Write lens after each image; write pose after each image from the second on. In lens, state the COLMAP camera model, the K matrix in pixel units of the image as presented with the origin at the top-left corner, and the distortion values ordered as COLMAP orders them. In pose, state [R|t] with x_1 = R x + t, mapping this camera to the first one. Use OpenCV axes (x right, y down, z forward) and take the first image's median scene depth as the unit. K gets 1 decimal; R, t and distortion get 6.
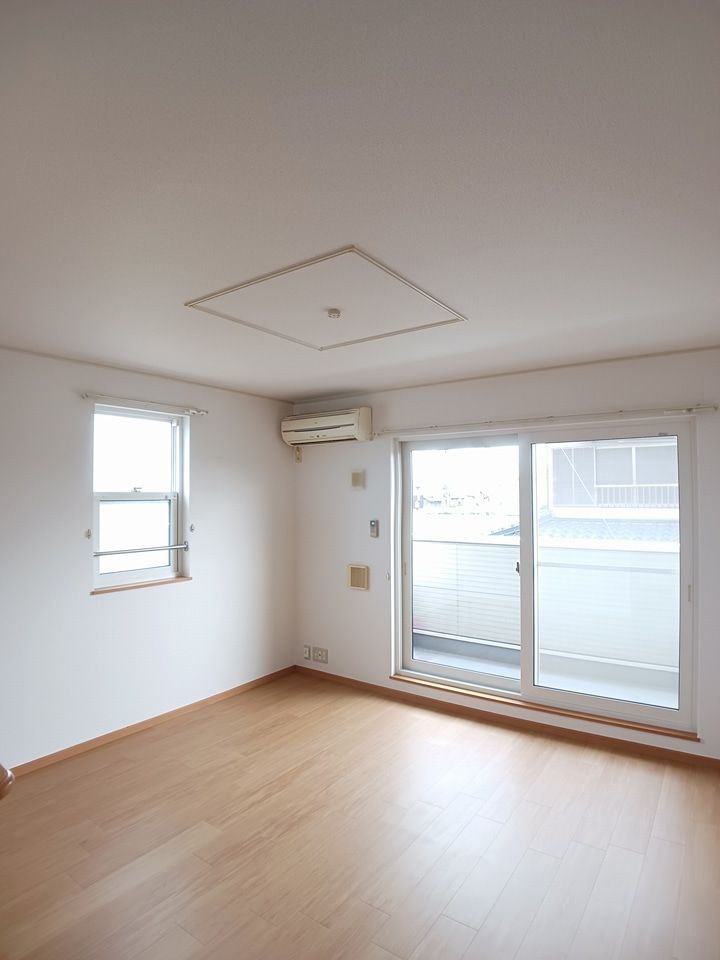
lens RADIAL K [[532.9, 0, 359.3], [0, 532.9, 481.1], [0, 0, 1]] dist [-0.058901, -0.000472]
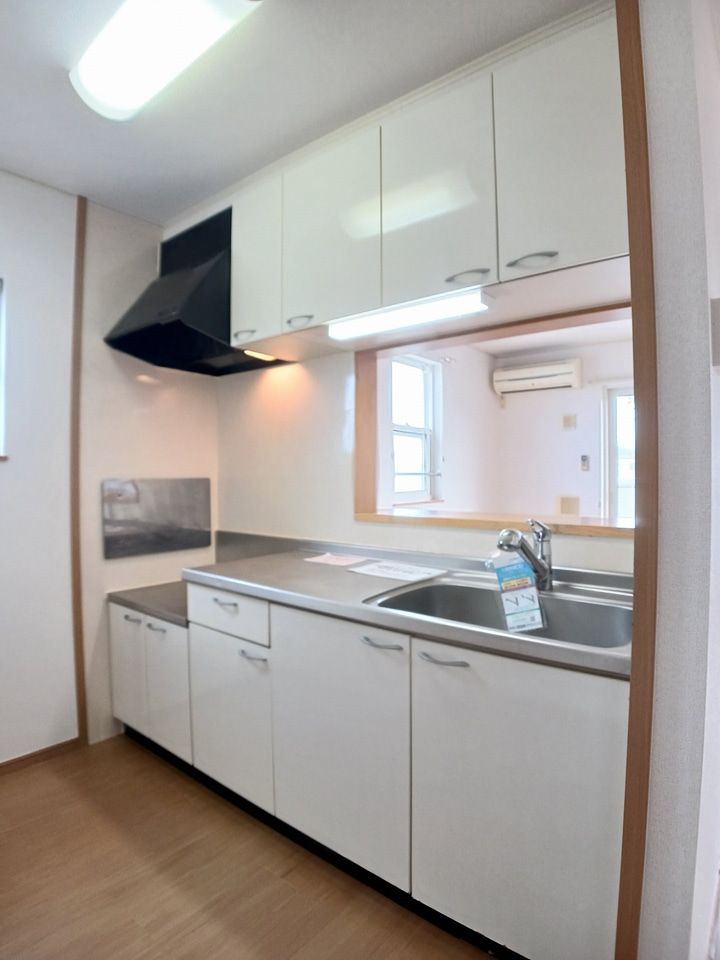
lens RADIAL K [[532.9, 0, 362.8], [0, 532.9, 478.7], [0, 0, 1]] dist [-0.058901, -0.000472]
pose [[0.997577, 0.009316, -0.068938, -0.370741], [-0.006439, 0.999104, 0.041833, 0.076016], [0.069266, -0.041288, 0.996743, -0.178776]]
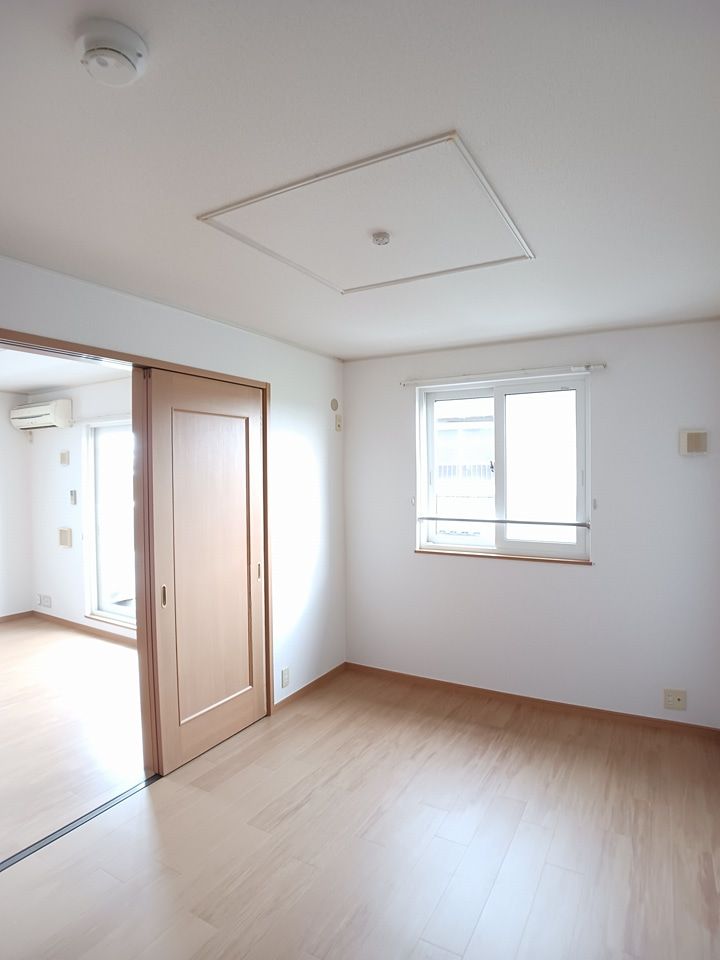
lens RADIAL K [[532.9, 0, 356.8], [0, 532.9, 480.0], [0, 0, 1]] dist [-0.058901, -0.000472]
pose [[0.996521, -0.000163, 0.083342, 0.580494], [-0.003659, 0.998948, 0.045703, -0.011026], [-0.083262, -0.045849, 0.995472, -0.264903]]
